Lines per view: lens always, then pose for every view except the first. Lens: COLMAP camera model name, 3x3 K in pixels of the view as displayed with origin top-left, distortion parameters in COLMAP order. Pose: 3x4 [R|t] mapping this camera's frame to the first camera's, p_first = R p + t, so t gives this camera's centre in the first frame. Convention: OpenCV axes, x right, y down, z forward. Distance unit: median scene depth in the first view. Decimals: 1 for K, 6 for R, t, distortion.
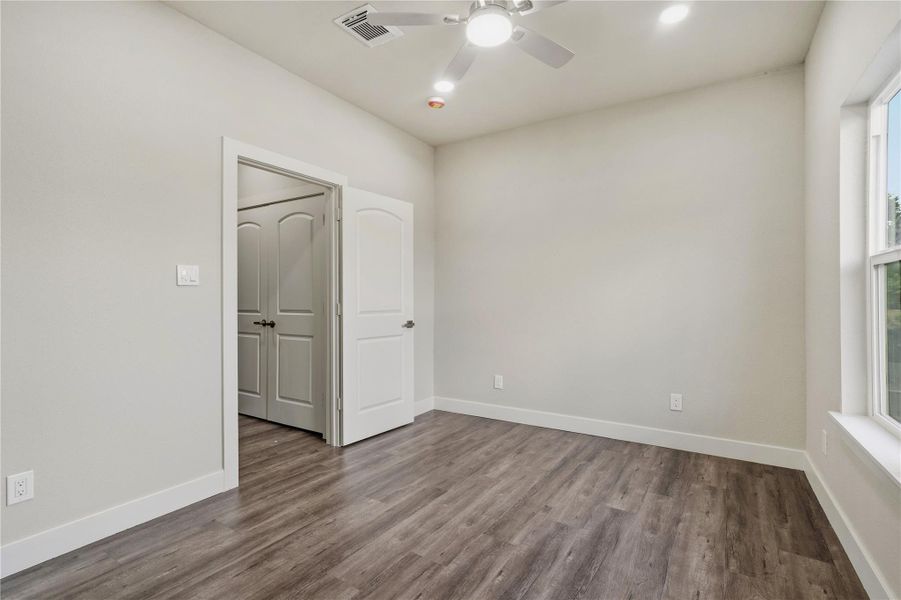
lens RADIAL K [[420.4, 0, 456.4], [0, 420.4, 300.6], [0, 0, 1]] dist [-0.003461, 0.003738]
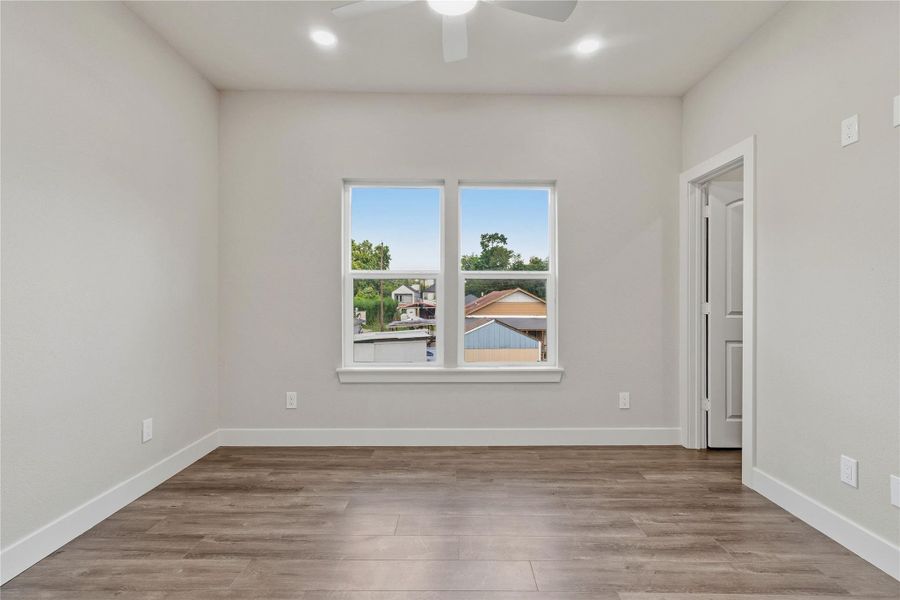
lens RADIAL K [[420.0, 0, 449.5], [0, 420.0, 299.2], [0, 0, 1]] dist [-0.003461, 0.003738]
pose [[-0.539372, 0.002494, 0.842064, -0.515731], [-0.007220, 0.999945, -0.007587, 0.000469], [-0.842037, -0.010172, -0.539324, 1.130498]]
